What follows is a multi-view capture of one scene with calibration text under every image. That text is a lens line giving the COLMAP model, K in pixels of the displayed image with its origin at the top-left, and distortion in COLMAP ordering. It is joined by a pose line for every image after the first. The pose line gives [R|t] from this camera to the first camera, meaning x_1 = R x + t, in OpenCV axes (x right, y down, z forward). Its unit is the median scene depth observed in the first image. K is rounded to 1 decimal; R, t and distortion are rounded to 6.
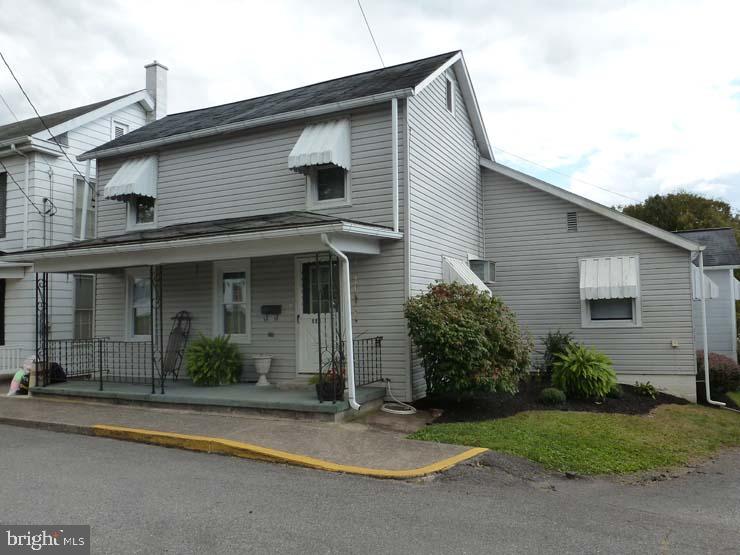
lens RADIAL K [[564.6, 0, 370.2], [0, 564.6, 279.6], [0, 0, 1]] dist [0.002753, 0.000936]
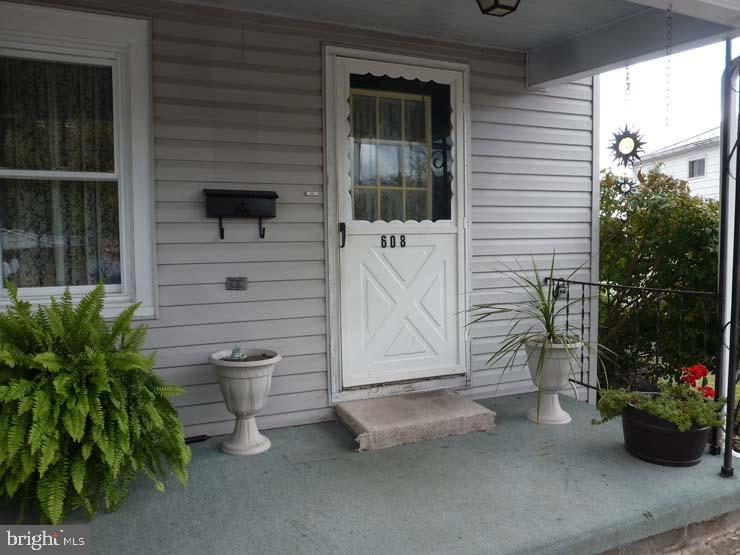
lens RADIAL K [[564.6, 0, 370.6], [0, 564.6, 274.6], [0, 0, 1]] dist [0.002753, 0.000936]
pose [[0.621607, -0.031989, 0.782676, -0.378159], [-0.052477, 0.995221, 0.082353, 0.062997], [-0.781569, -0.092264, 0.616958, 0.753515]]
